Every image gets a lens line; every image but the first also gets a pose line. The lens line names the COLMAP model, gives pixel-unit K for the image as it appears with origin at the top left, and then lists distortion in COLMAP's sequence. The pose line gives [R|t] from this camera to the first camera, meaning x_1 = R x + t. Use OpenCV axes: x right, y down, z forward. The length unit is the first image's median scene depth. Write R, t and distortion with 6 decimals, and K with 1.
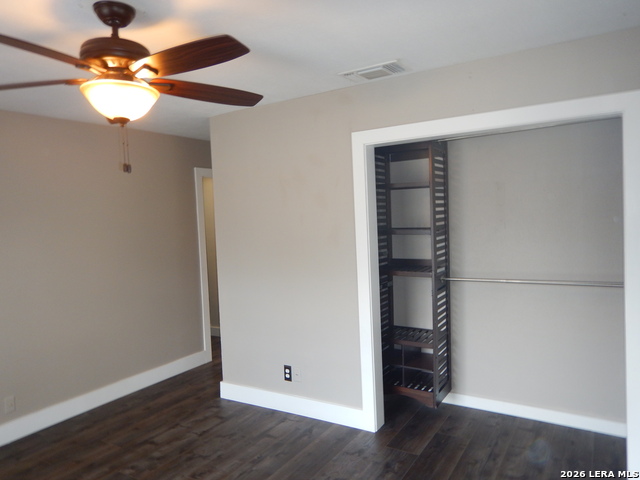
lens RADIAL K [[461.0, 0, 318.3], [0, 461.0, 236.9], [0, 0, 1]] dist [0.023275, 0.001843]
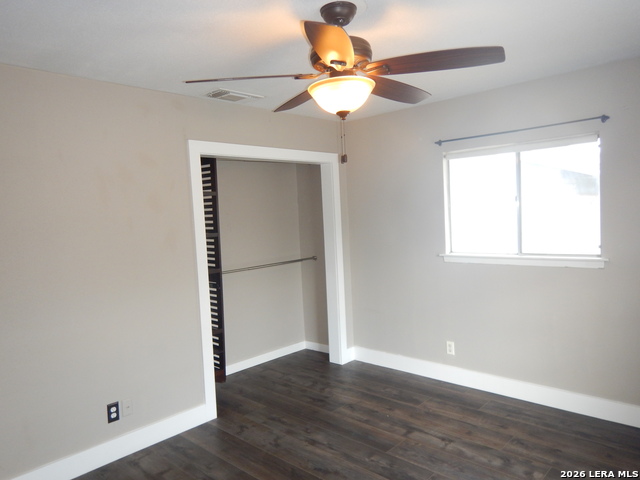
lens RADIAL K [[461.0, 0, 318.3], [0, 461.0, 236.9], [0, 0, 1]] dist [0.023275, 0.001843]
pose [[0.202193, -0.018635, 0.979168, -0.888308], [0.079893, 0.996800, 0.002474, 0.014887], [-0.976082, 0.077728, 0.203035, 0.512407]]
